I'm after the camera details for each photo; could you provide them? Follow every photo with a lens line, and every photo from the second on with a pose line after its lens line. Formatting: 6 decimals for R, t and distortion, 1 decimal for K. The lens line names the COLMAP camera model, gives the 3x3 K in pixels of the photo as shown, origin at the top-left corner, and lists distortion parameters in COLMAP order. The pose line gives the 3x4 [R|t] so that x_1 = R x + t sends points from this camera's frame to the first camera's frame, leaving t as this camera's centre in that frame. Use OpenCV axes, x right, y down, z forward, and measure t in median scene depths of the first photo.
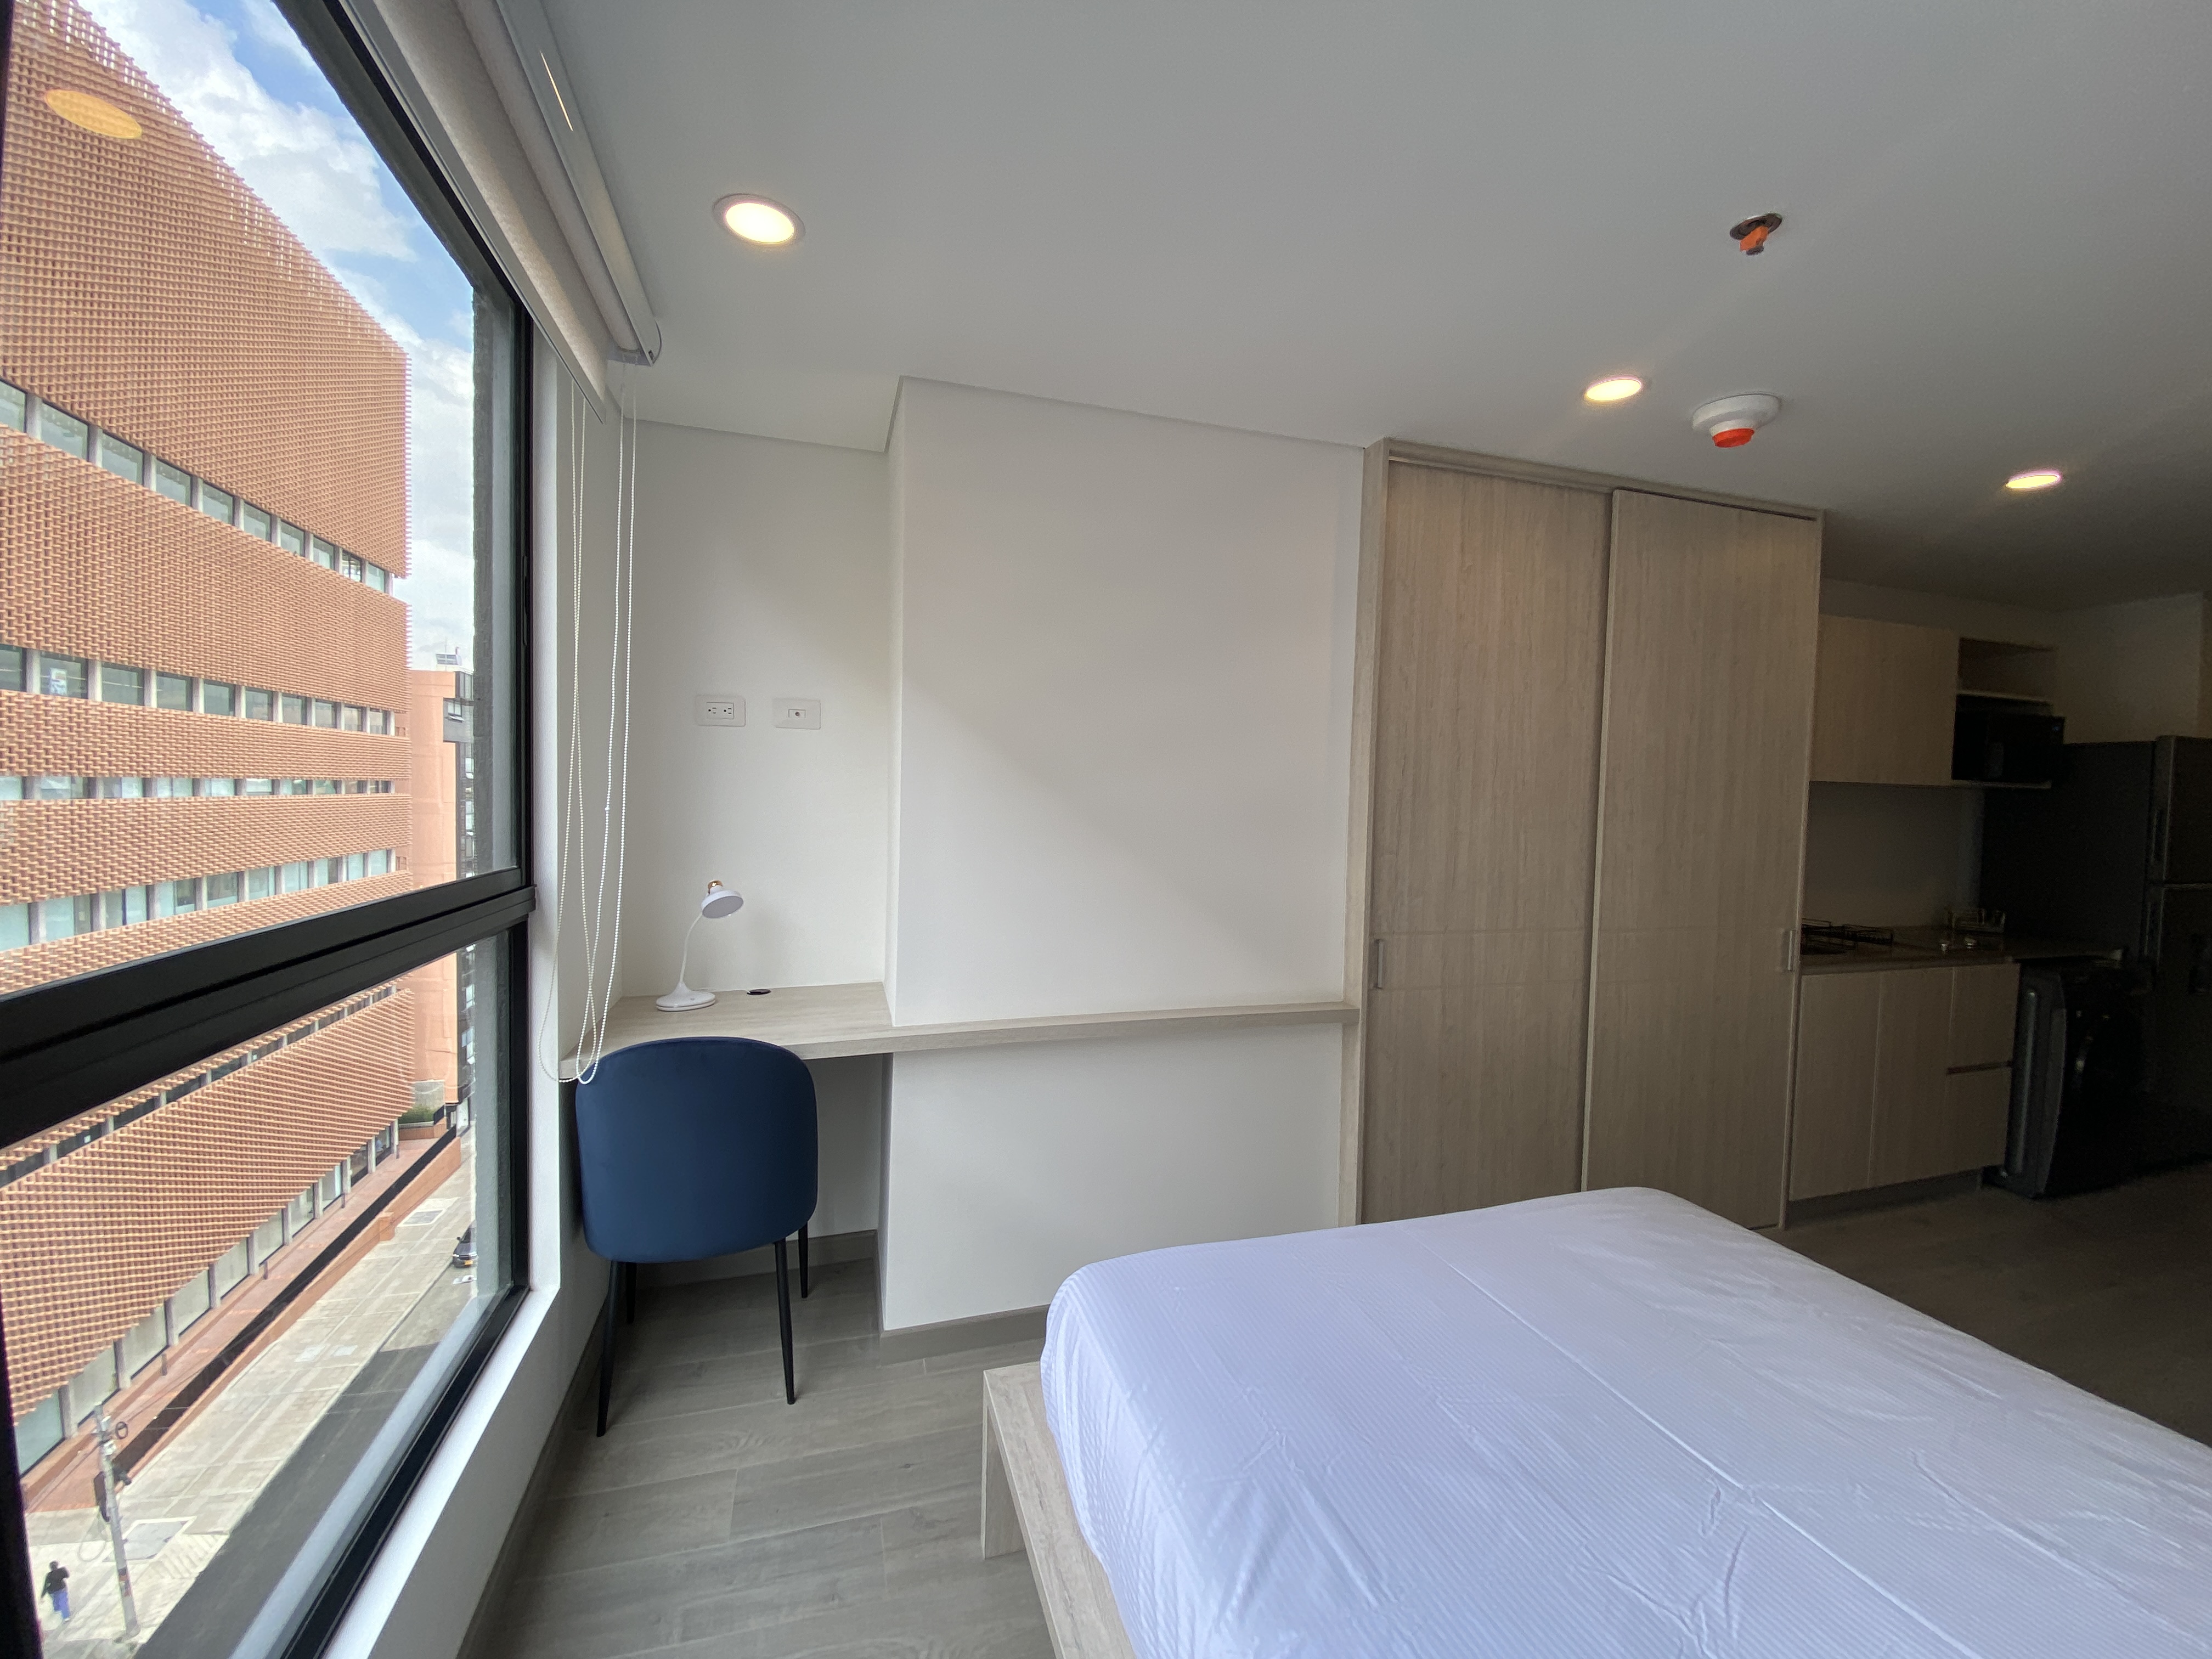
lens RADIAL K [[896.2, 0, 1107.1], [0, 896.2, 831.5], [0, 0, 1]] dist [0.025471, -0.022181]
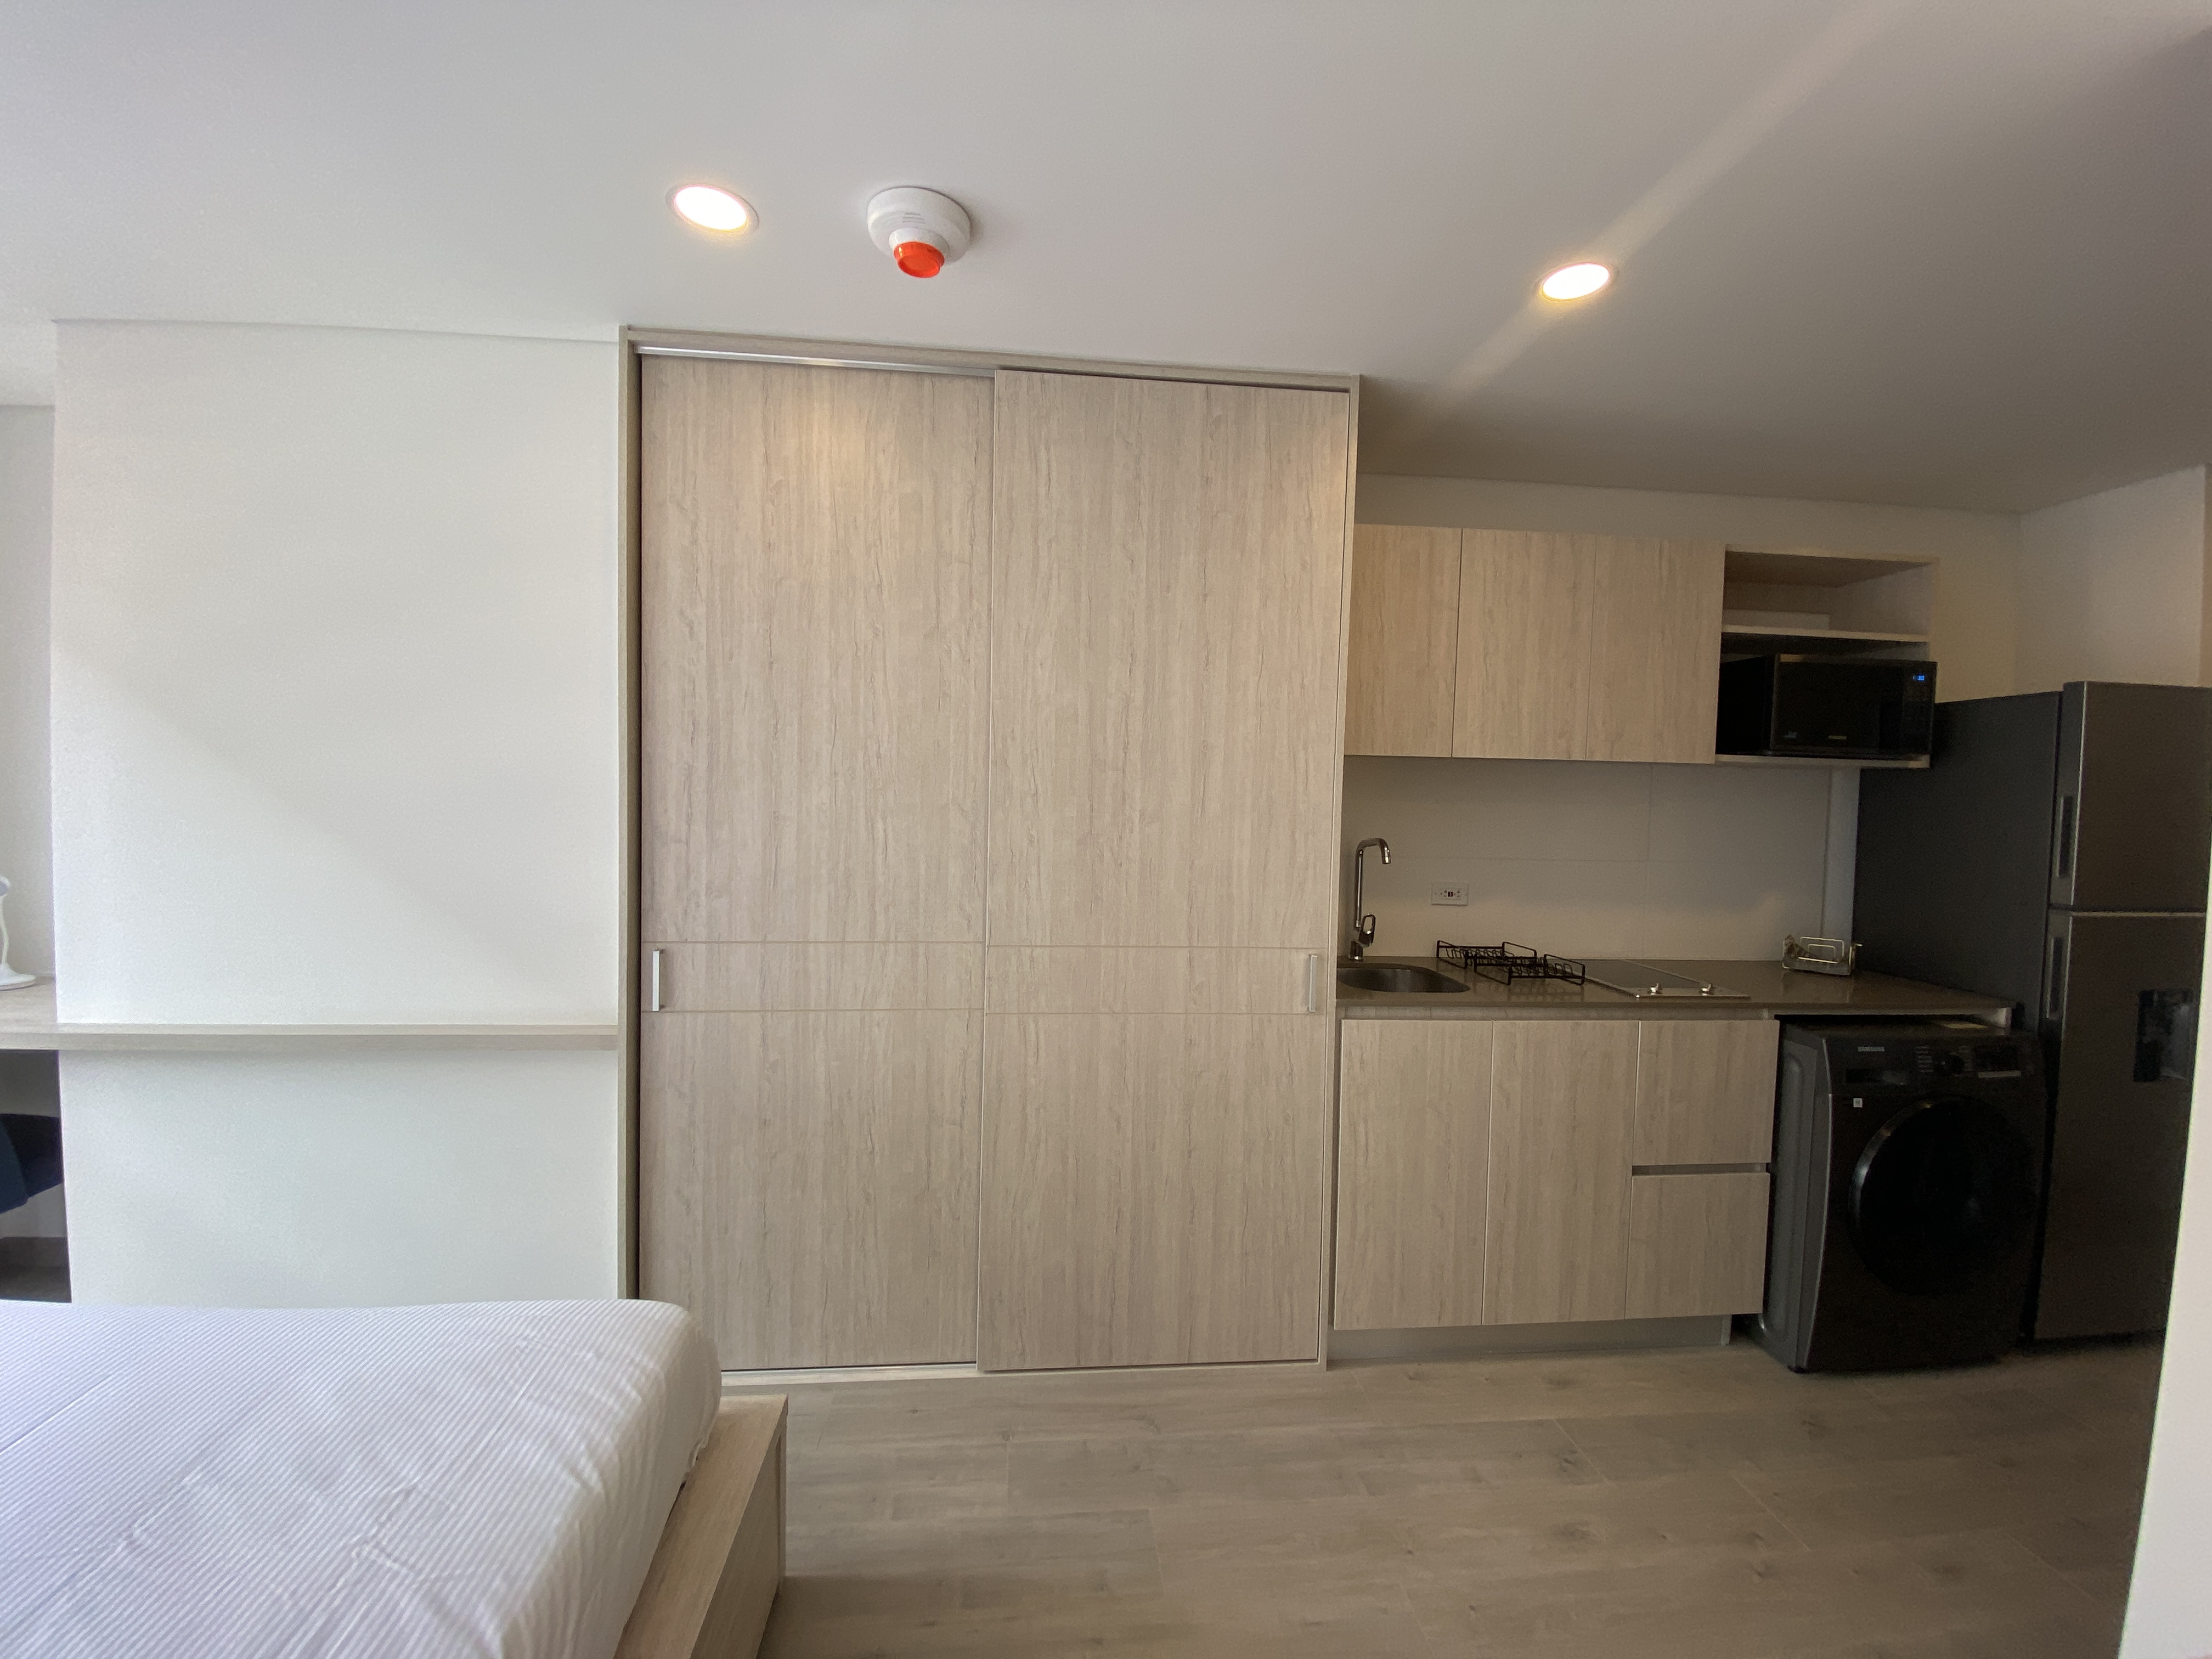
lens RADIAL K [[896.2, 0, 1107.1], [0, 896.2, 831.5], [0, 0, 1]] dist [0.025471, -0.022181]
pose [[0.977917, 0.007826, -0.208845, 0.741277], [-0.008963, 0.999950, -0.004501, 0.012636], [0.208799, 0.006274, 0.977938, 0.250539]]
